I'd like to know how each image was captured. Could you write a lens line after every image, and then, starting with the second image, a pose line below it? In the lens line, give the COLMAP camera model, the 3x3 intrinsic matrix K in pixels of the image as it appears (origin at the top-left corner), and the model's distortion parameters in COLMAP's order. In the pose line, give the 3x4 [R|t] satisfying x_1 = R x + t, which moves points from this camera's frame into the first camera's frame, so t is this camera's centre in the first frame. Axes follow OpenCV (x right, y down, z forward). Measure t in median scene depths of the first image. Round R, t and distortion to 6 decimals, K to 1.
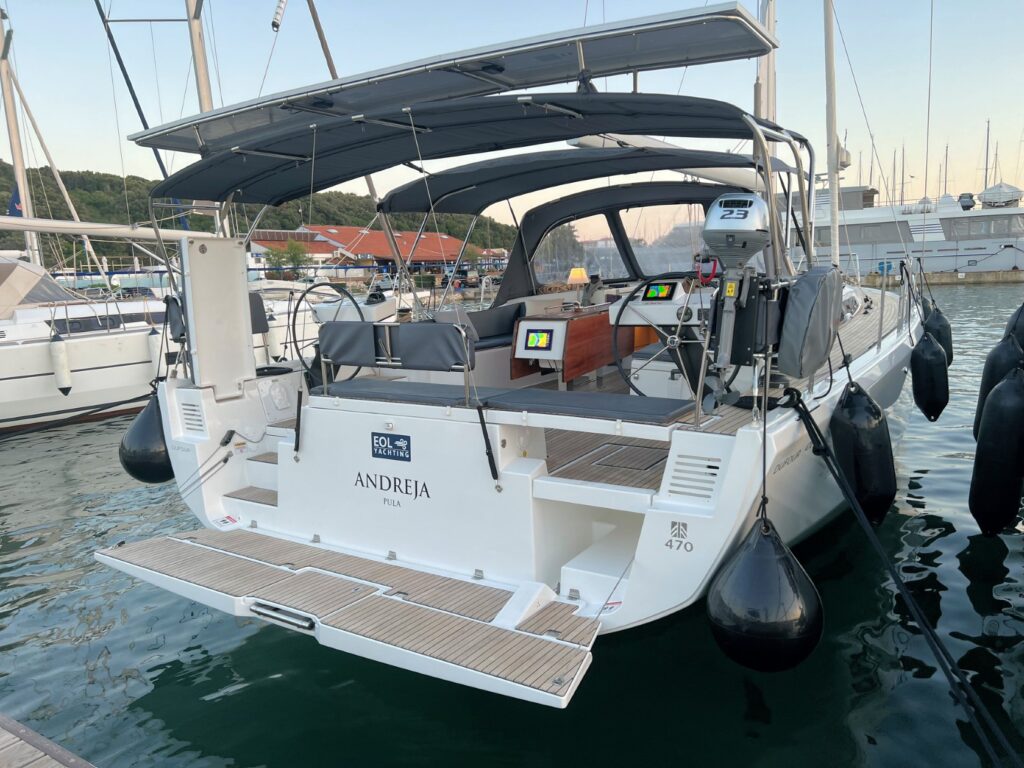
lens RADIAL K [[770.3, 0, 512.0], [0, 770.3, 384.0], [0, 0, 1]] dist [0.091780, -0.114425]
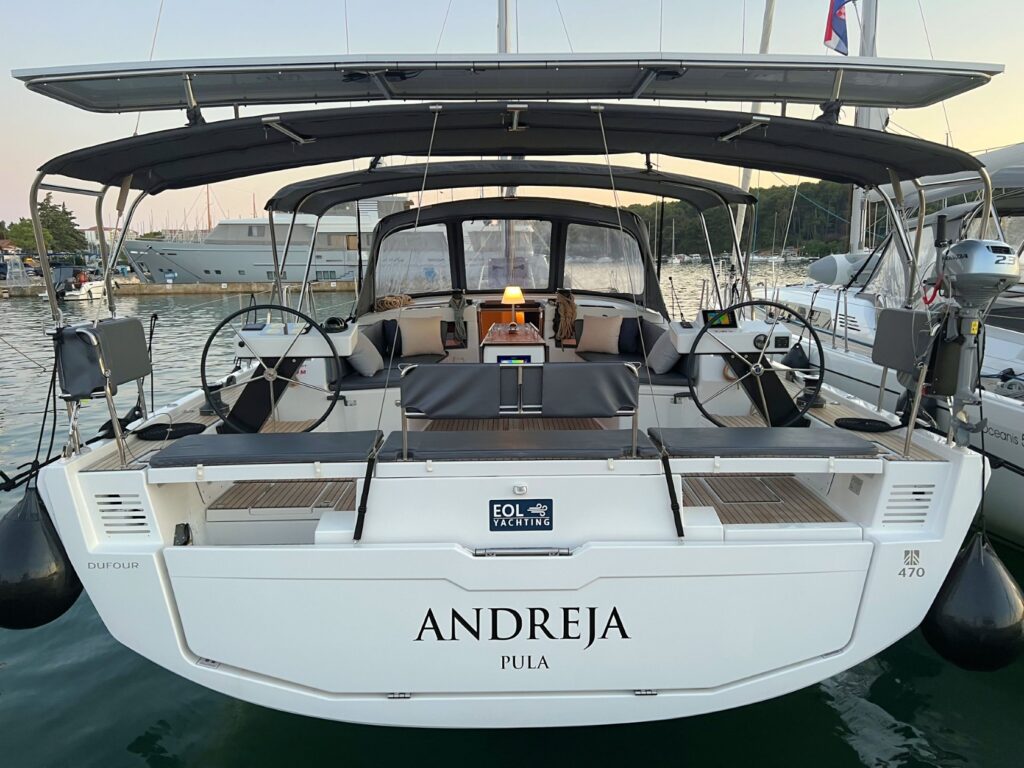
lens RADIAL K [[770.3, 0, 512.0], [0, 770.3, 384.0], [0, 0, 1]] dist [0.091780, -0.114425]
pose [[0.823726, -0.059559, 0.563851, -0.616692], [0.058211, 0.998096, 0.020389, -0.073770], [-0.563992, 0.016027, 0.825625, 0.333974]]
